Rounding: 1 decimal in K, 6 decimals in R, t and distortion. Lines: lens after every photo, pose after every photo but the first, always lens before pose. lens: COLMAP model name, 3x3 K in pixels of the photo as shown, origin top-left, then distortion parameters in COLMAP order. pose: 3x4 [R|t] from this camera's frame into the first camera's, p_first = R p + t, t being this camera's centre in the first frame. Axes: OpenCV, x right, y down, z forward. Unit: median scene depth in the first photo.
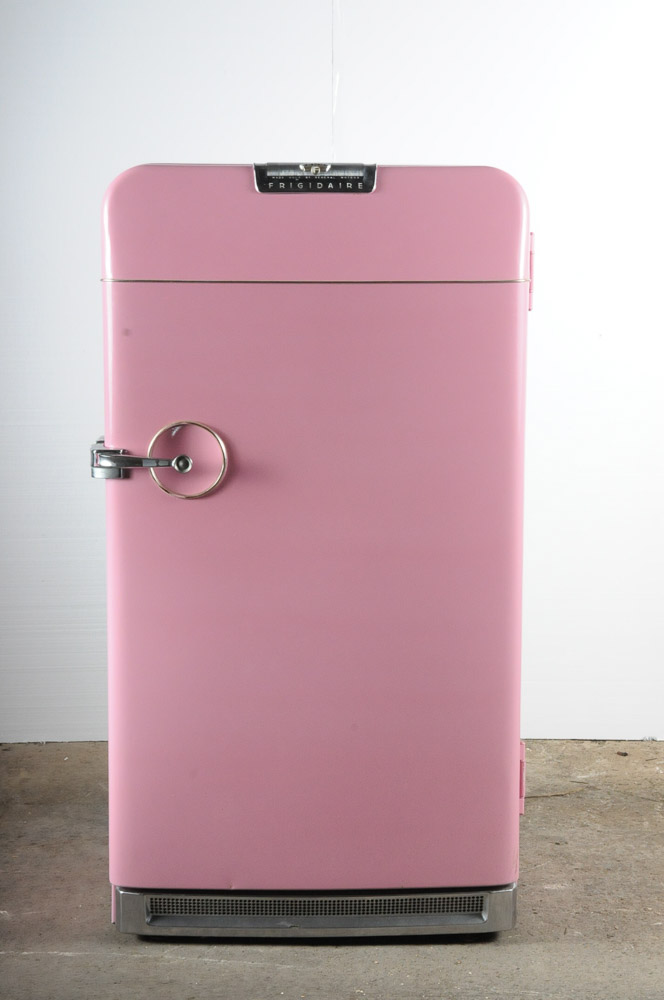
lens RADIAL K [[1959.5, 0, 327.1], [0, 1959.5, 489.1], [0, 0, 1]] dist [0.165168, 0.000000]
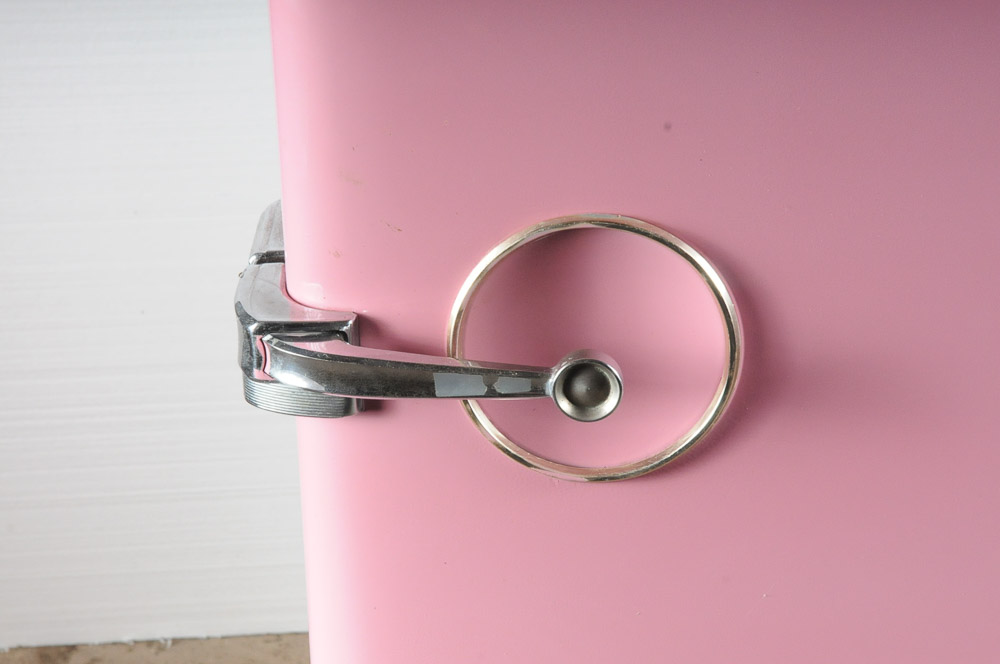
lens RADIAL K [[2361.4, 0, 502.5], [0, 2361.4, 330.5], [0, 0, 1]] dist [0.230230, 0.000000]
pose [[0.999244, -0.036182, -0.014230, -0.079139], [0.038496, 0.972025, 0.231702, -0.093594], [0.005449, -0.232074, 0.972683, 0.681503]]
